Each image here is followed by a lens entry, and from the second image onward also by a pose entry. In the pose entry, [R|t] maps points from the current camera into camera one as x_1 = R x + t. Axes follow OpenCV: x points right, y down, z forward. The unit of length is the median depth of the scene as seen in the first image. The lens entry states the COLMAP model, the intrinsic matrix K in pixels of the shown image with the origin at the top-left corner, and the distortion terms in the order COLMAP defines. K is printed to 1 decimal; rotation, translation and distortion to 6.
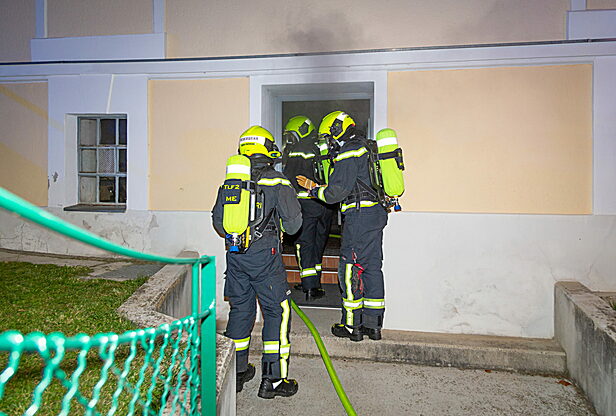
lens RADIAL K [[423.6, 0, 307.8], [0, 423.6, 208.1], [0, 0, 1]] dist [0.002558, 0.001584]
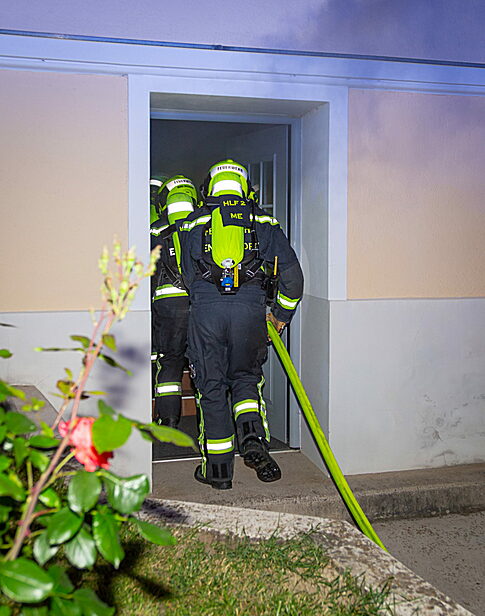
lens RADIAL K [[666.3, 0, 242.5], [0, 666.3, 306.6], [0, 0, 1]] dist [-0.020420, 0.000000]
pose [[0.919449, -0.038902, 0.391279, -0.386433], [0.028168, 0.999054, 0.033138, -0.021515], [-0.392198, -0.019447, 0.919675, 0.104390]]
